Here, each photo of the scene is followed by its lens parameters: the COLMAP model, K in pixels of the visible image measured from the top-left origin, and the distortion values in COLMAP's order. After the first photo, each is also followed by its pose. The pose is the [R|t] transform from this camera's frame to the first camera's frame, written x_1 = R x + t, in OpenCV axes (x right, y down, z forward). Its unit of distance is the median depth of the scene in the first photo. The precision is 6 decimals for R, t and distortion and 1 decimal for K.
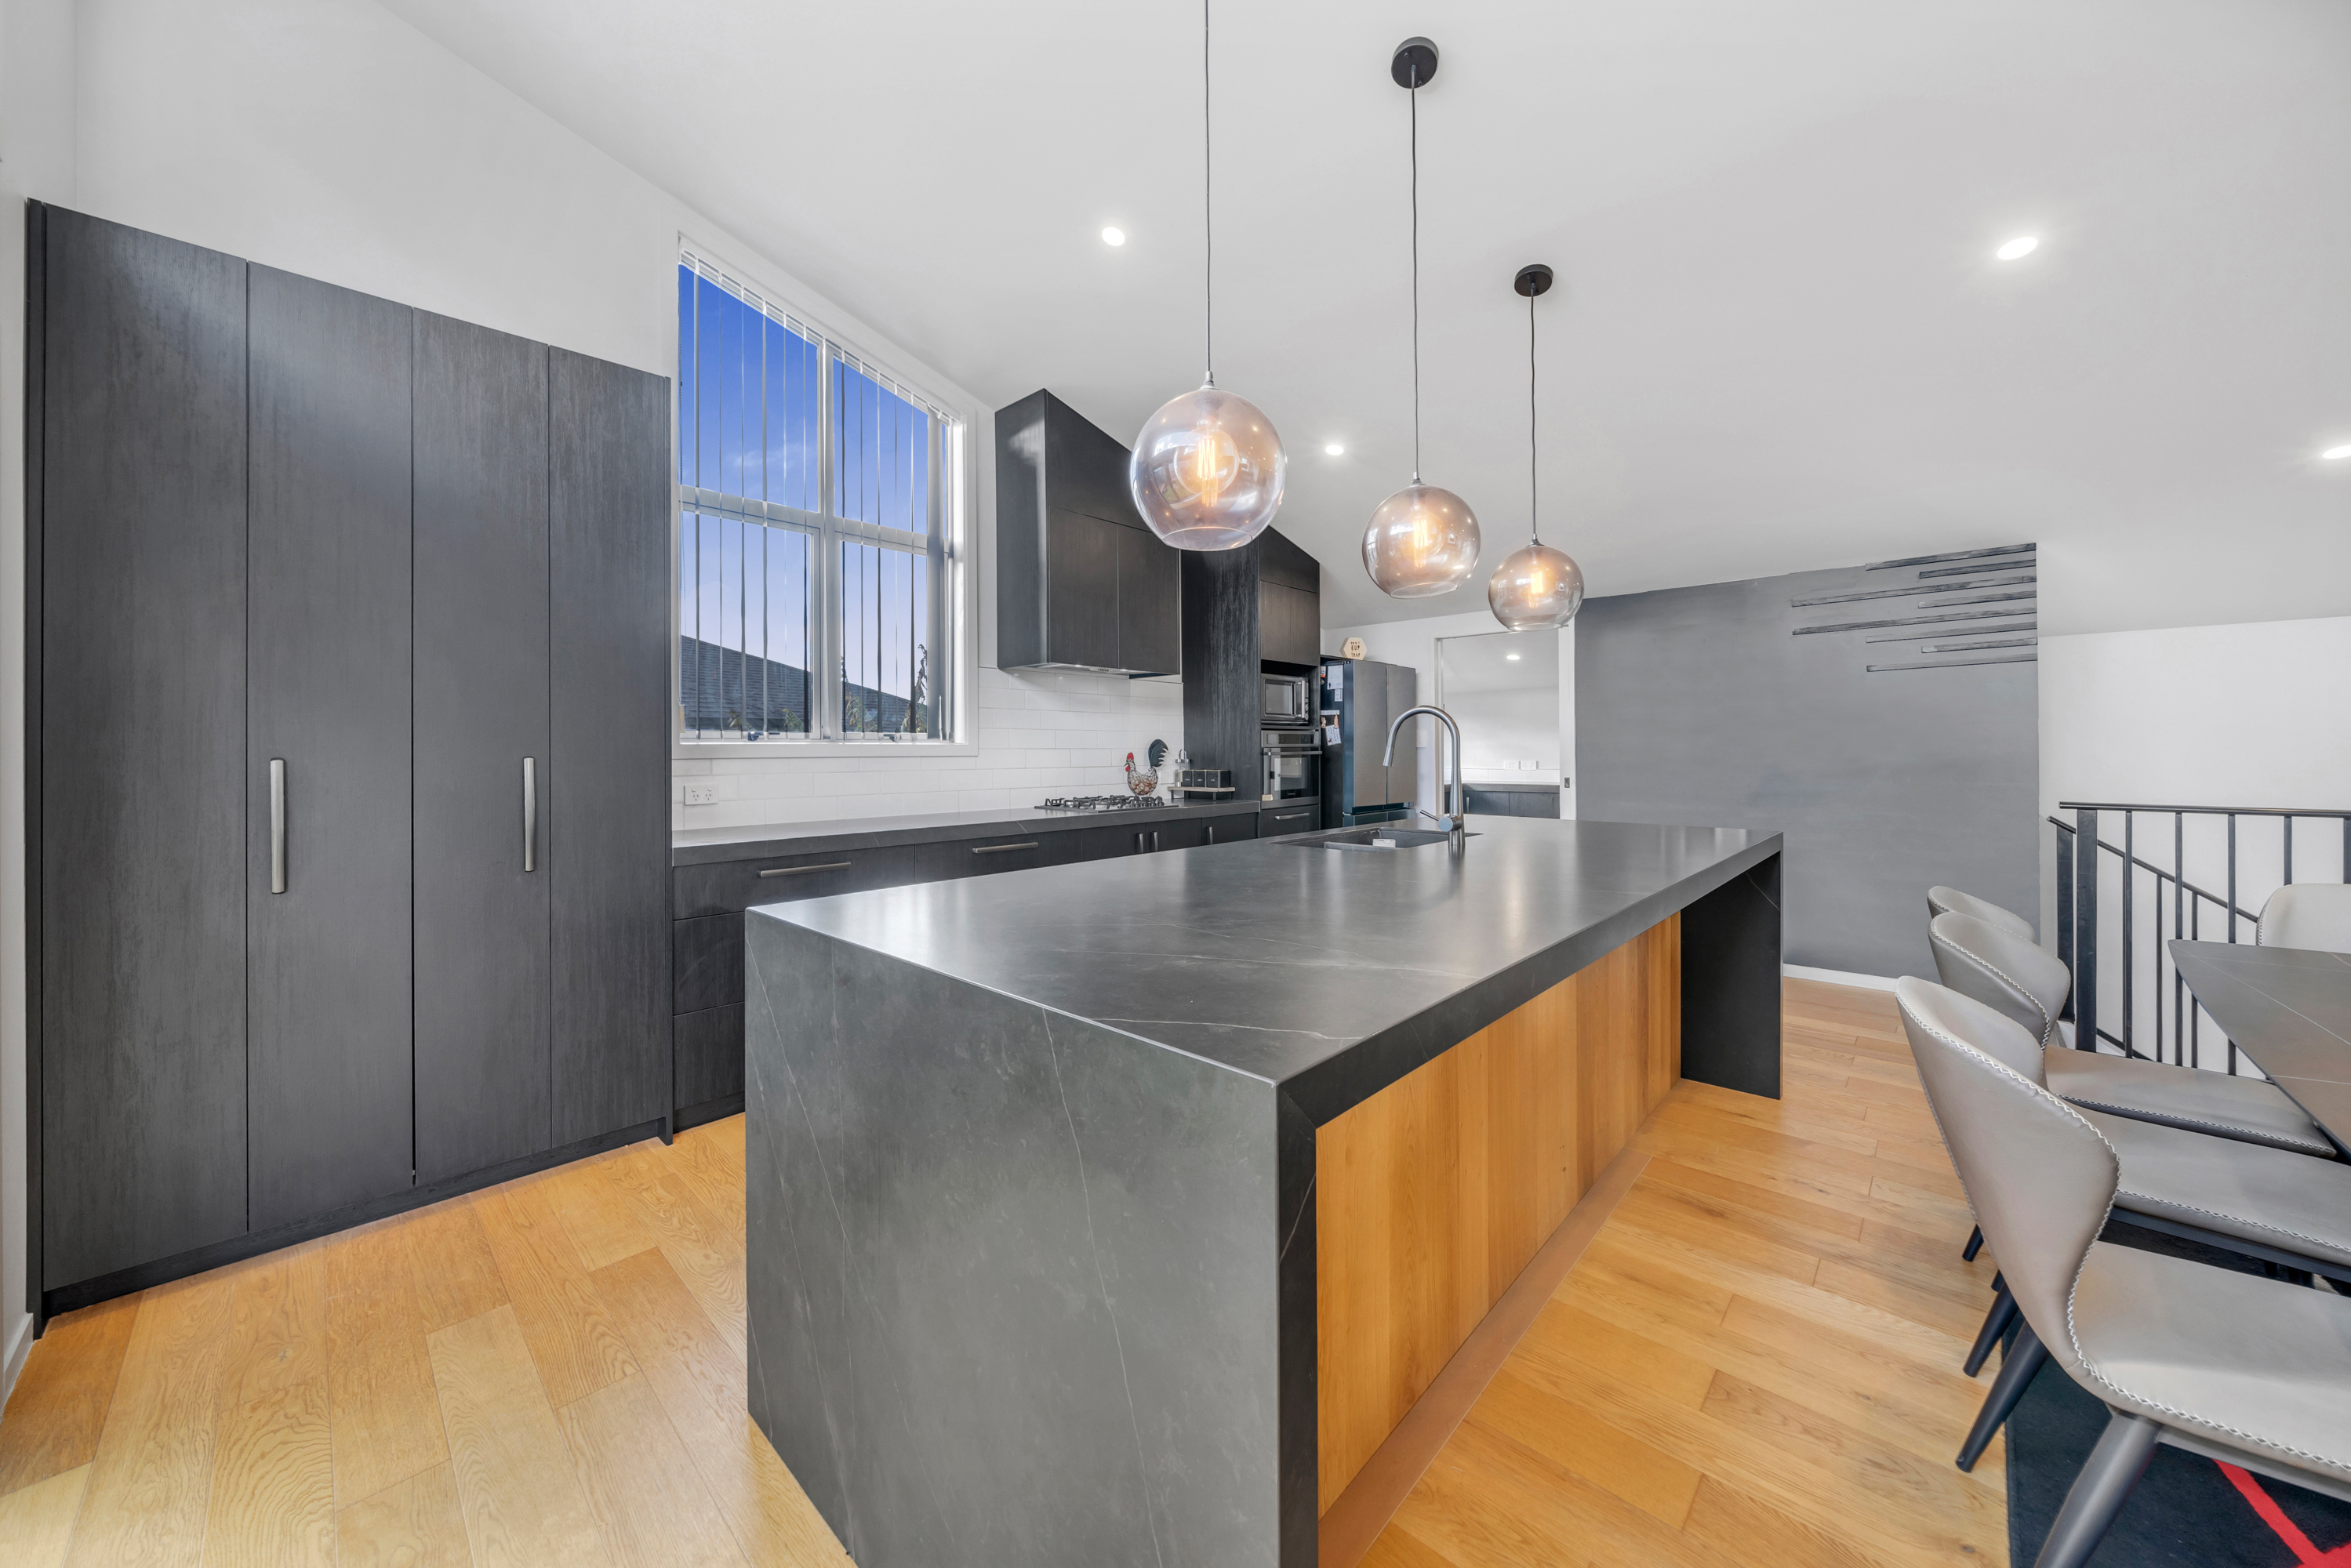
lens RADIAL K [[844.4, 0, 1167.6], [0, 844.4, 749.8], [0, 0, 1]] dist [-0.000360, -0.000106]
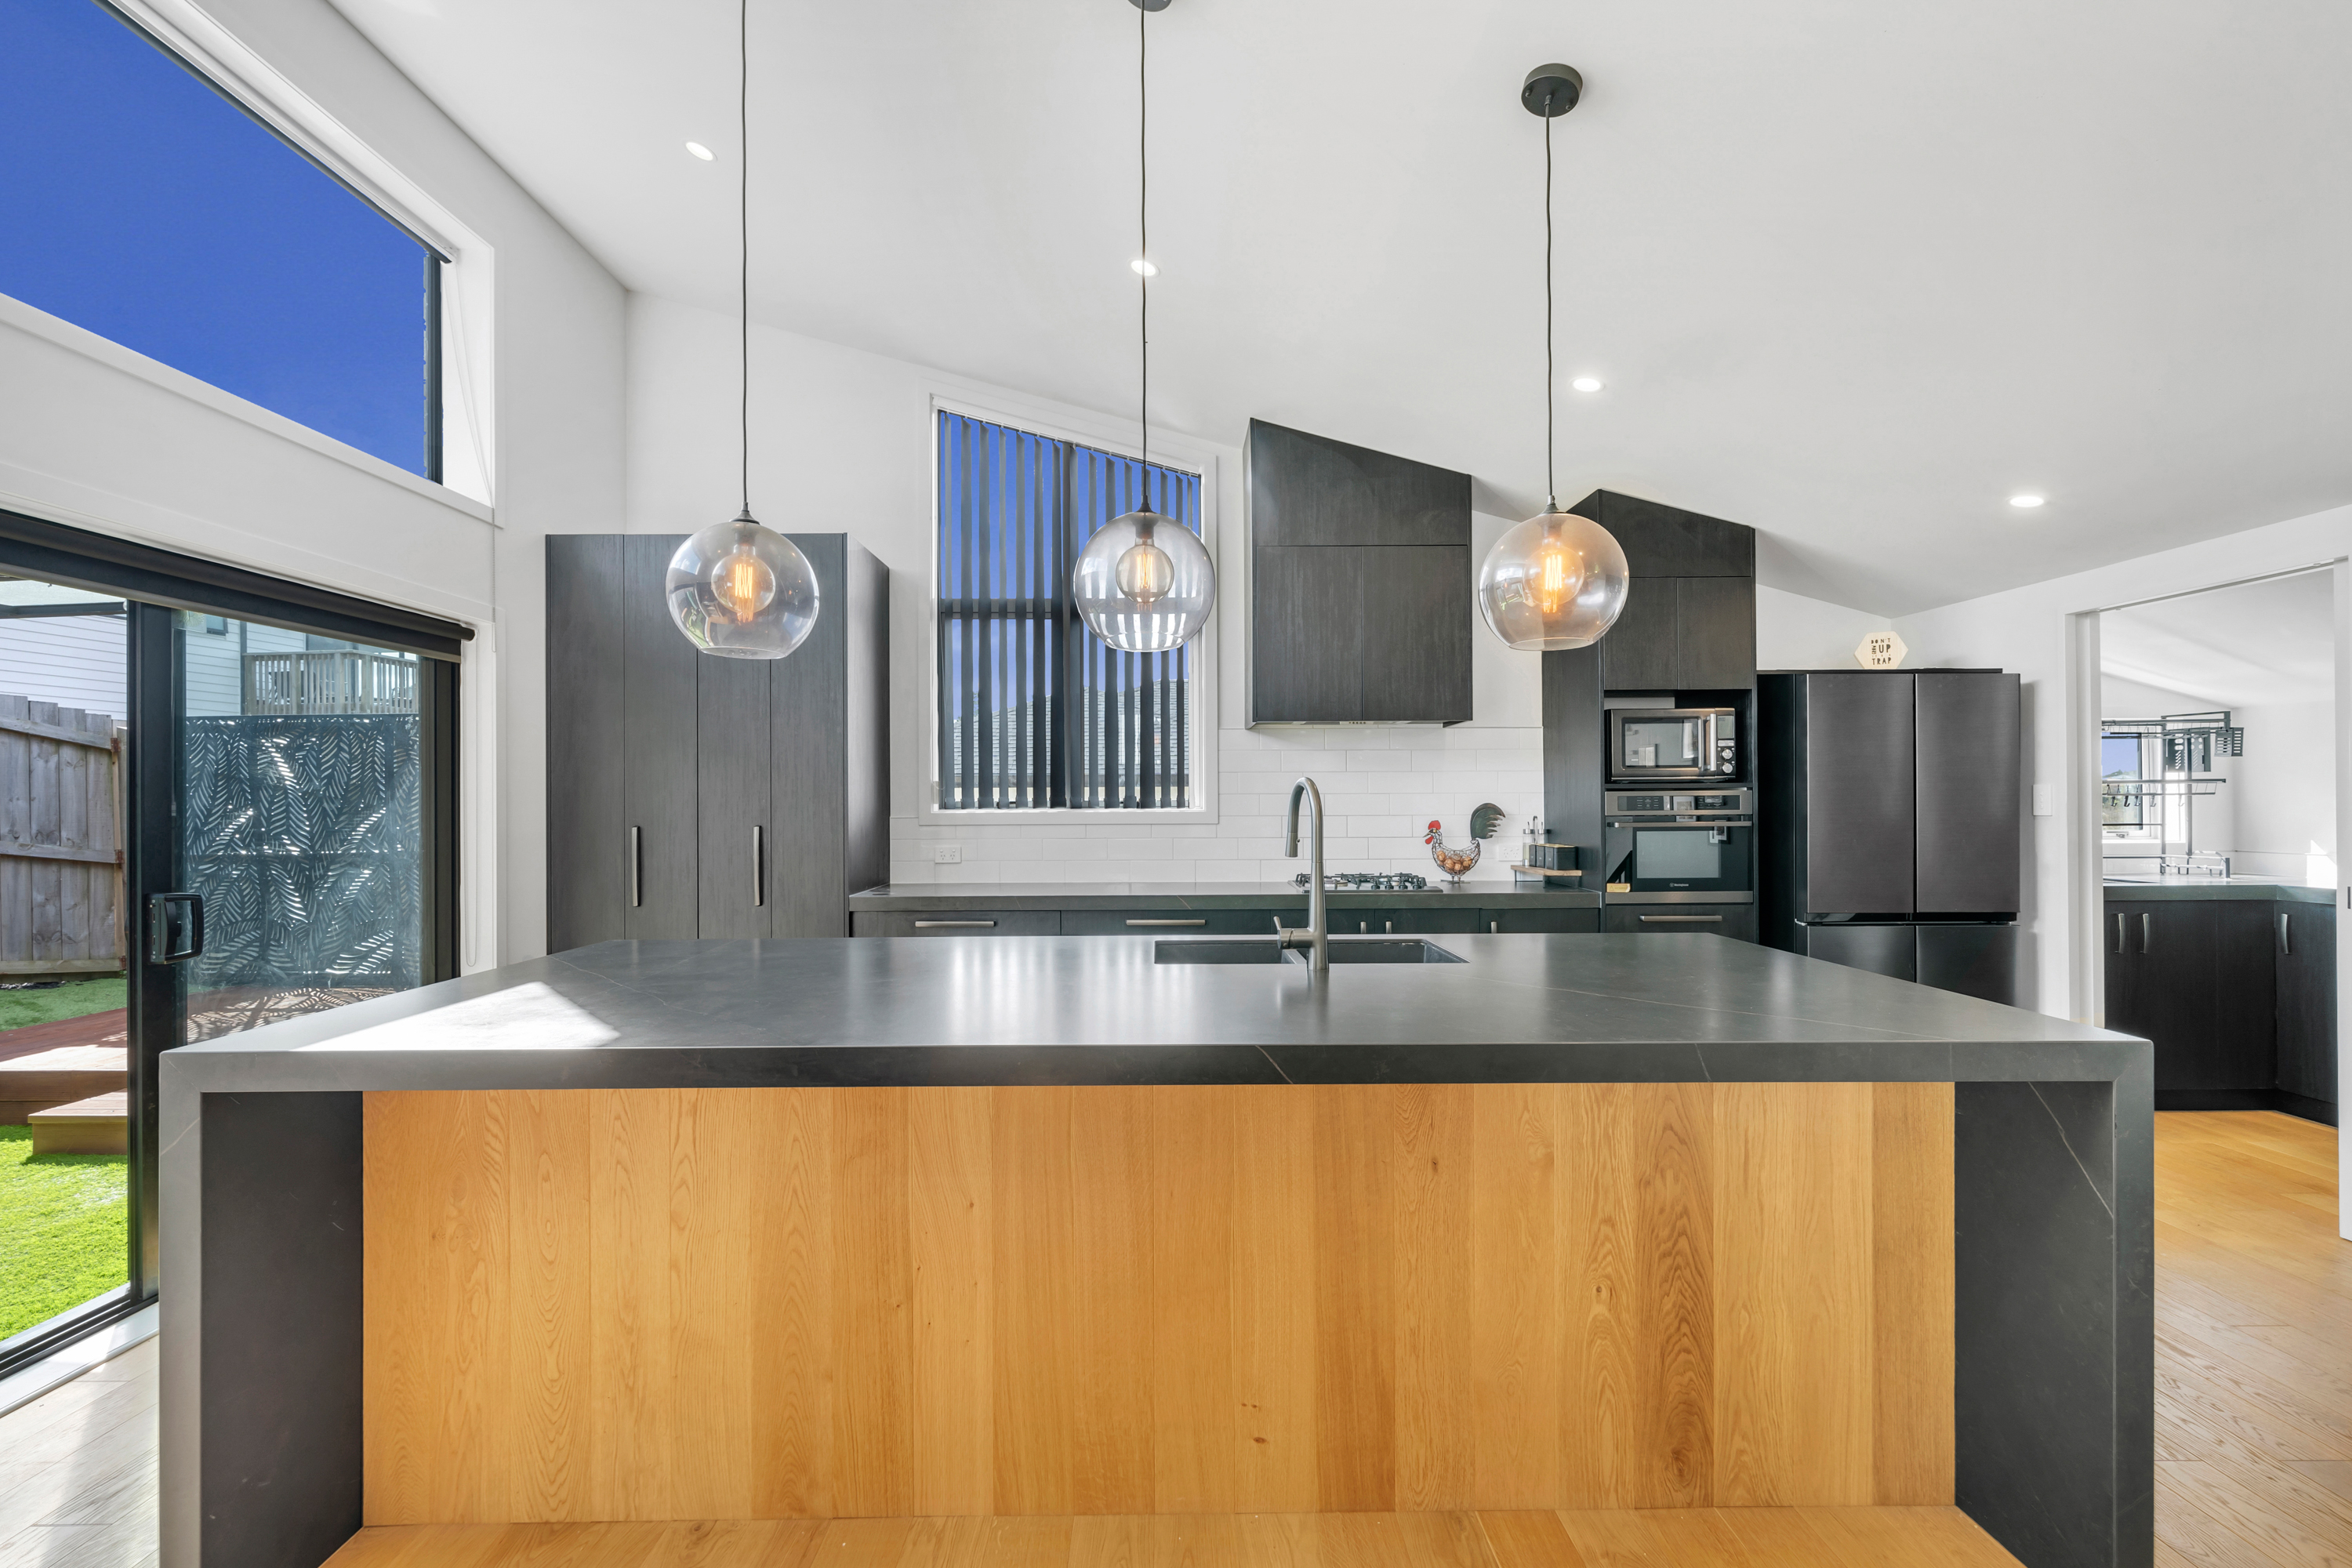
lens RADIAL K [[990.9, 0, 1180.0], [0, 990.9, 805.5], [0, 0, 1]] dist [0.000011, 0.000244]
pose [[0.710006, 0.003317, -0.704188, 0.489902], [-0.000438, 0.999991, 0.004269, -0.016342], [0.704195, -0.002723, 0.710001, 0.180814]]
